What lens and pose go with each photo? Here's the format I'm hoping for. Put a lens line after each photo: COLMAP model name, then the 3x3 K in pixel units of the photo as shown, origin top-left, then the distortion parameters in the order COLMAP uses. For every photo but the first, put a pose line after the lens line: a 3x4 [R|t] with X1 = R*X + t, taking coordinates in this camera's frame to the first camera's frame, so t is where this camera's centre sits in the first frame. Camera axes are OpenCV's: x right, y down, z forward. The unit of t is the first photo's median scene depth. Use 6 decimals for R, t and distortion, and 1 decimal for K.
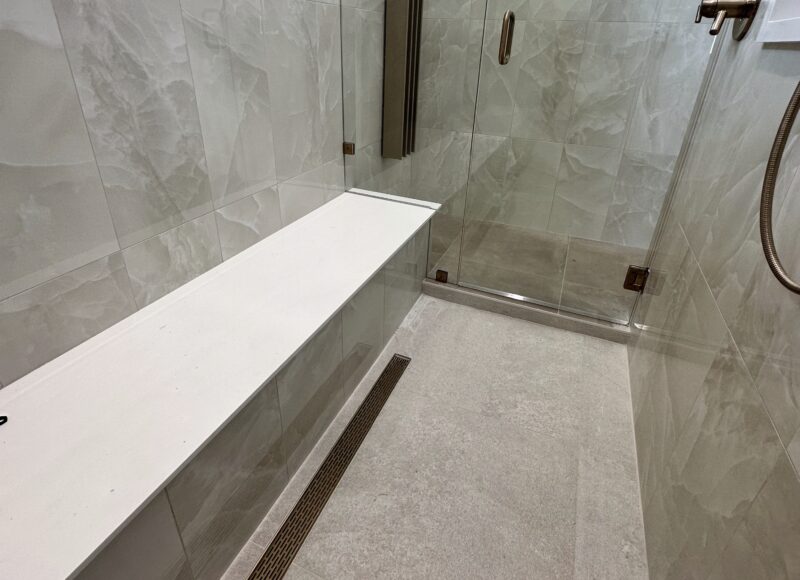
lens RADIAL K [[424.1, 0, 400.8], [0, 424.1, 242.6], [0, 0, 1]] dist [-0.005857, -0.000206]
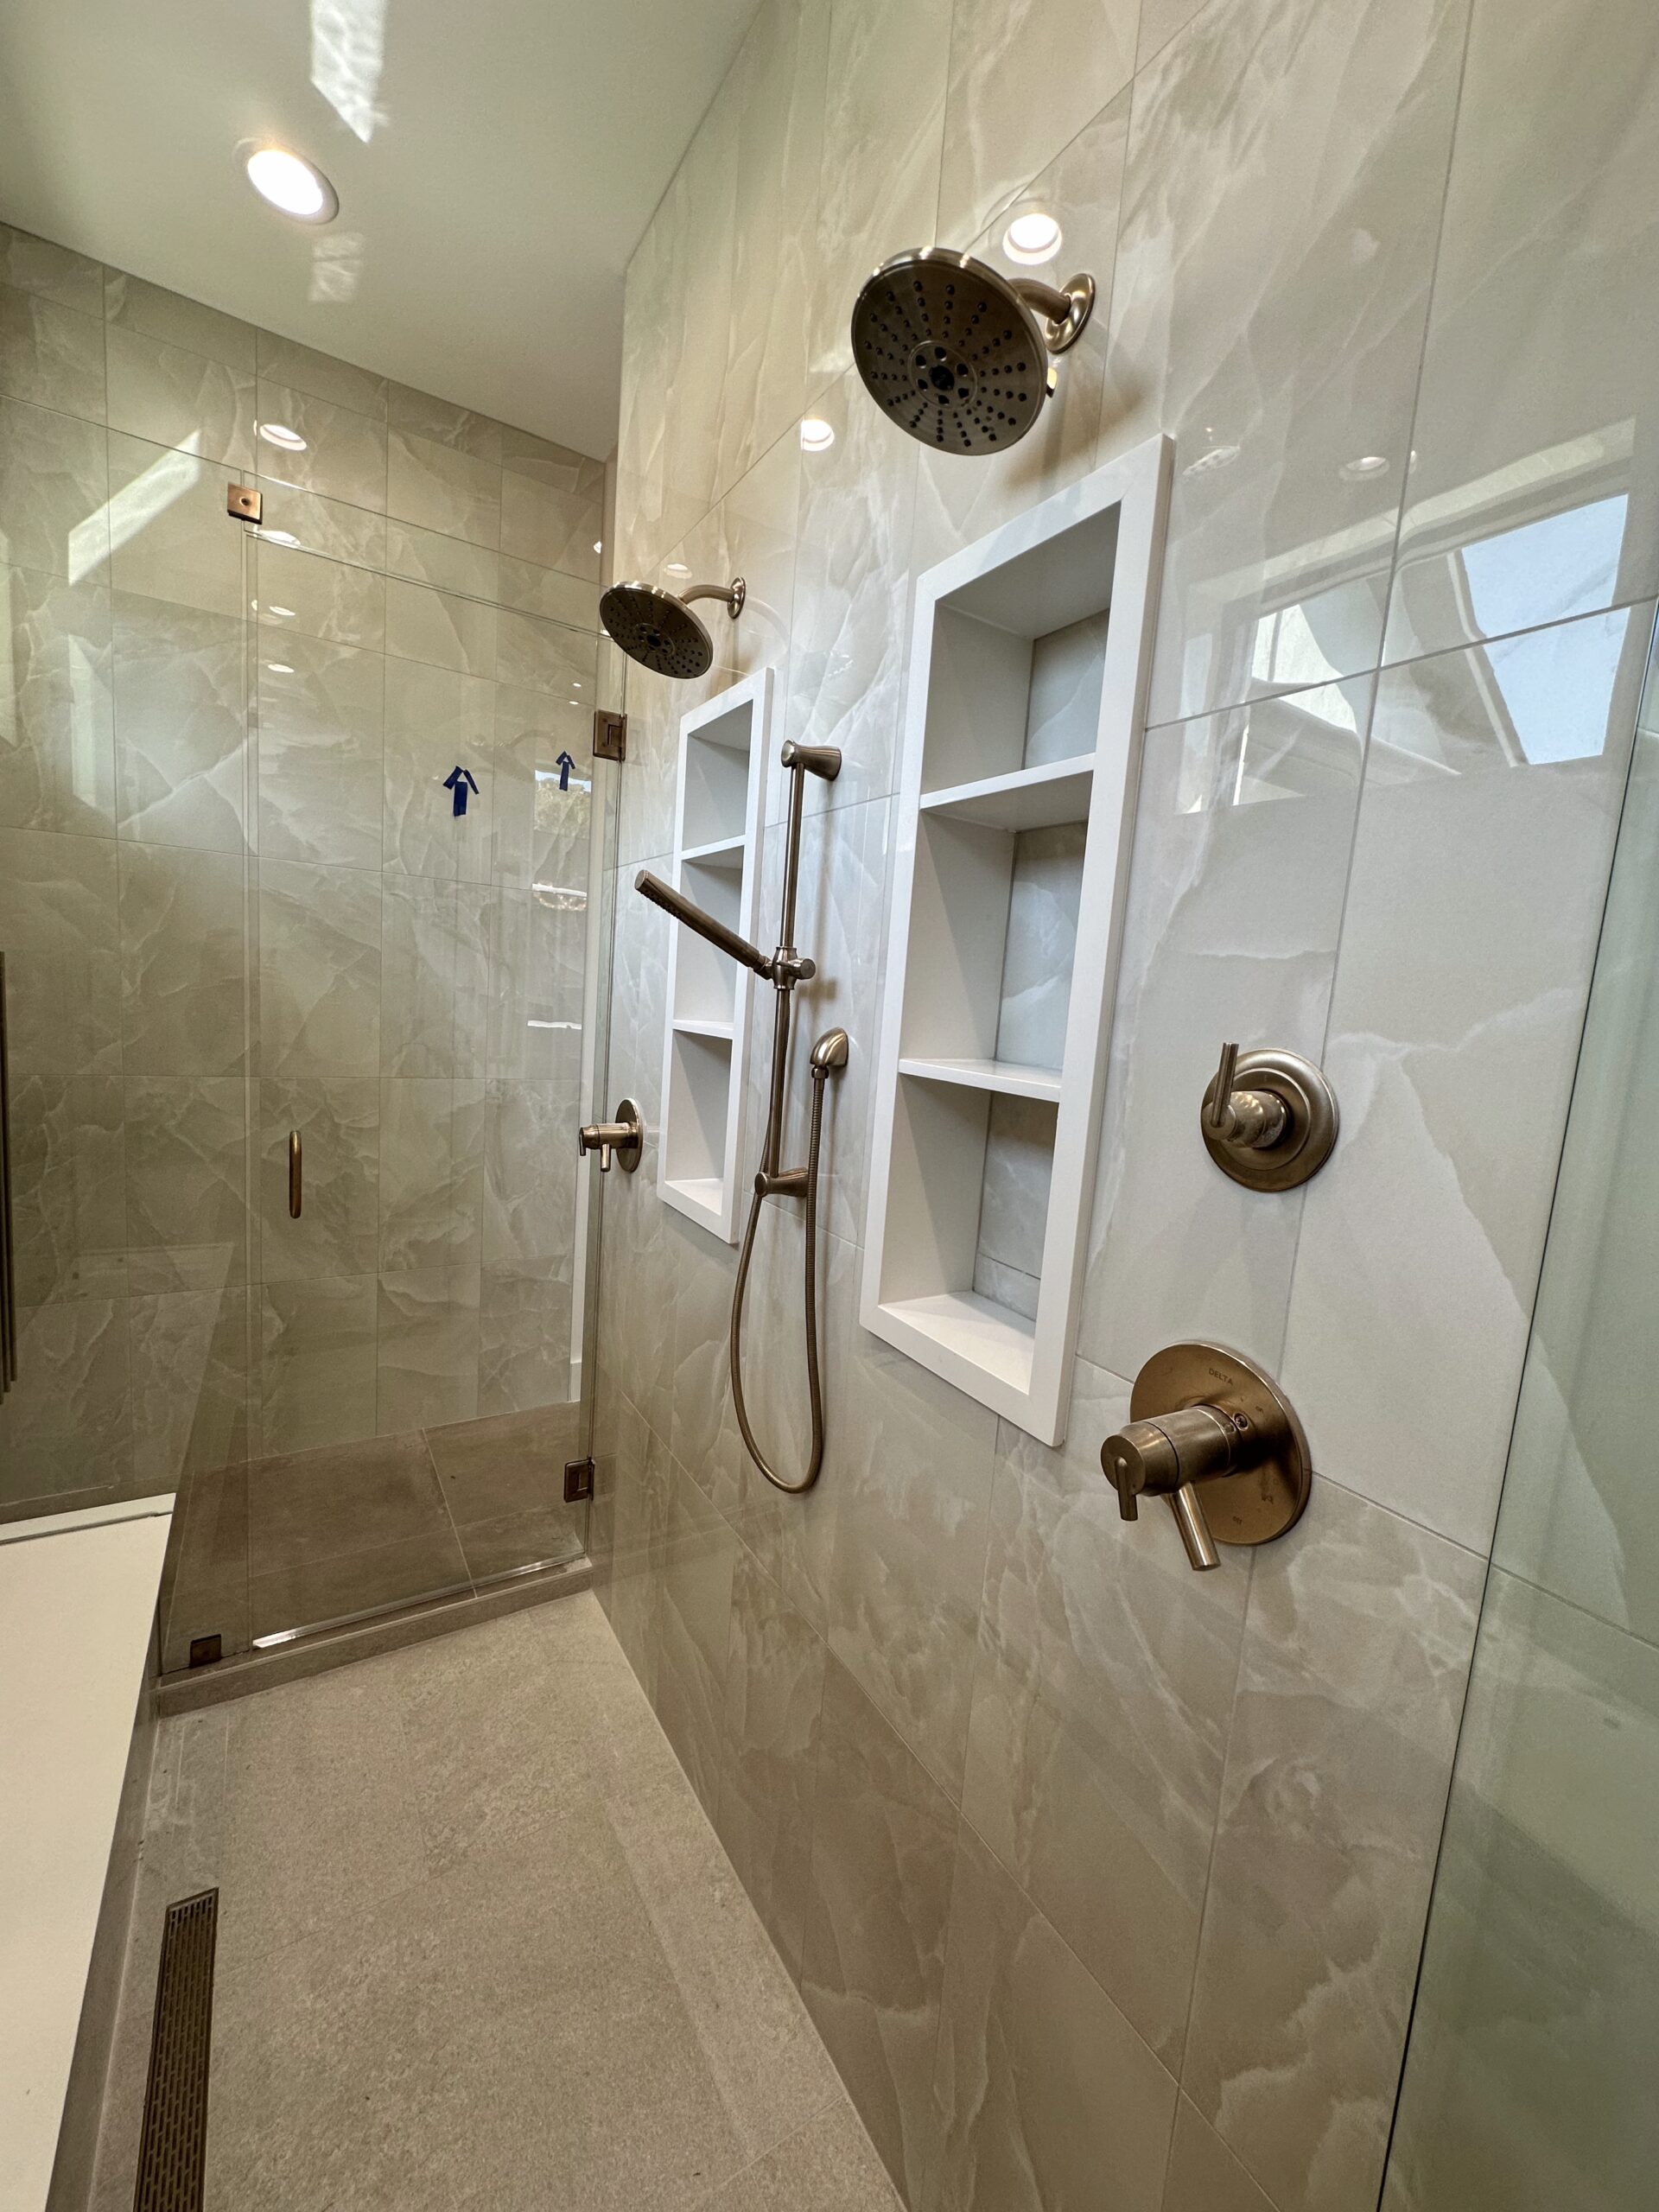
lens RADIAL K [[881.1, 0, 829.5], [0, 881.1, 1106.0], [0, 0, 1]] dist [0.001526, 0.000563]
pose [[0.573039, -0.091945, 0.814354, -0.253459], [0.302852, 0.947105, -0.106176, -0.182579], [-0.761516, 0.307472, 0.570574, -0.228143]]
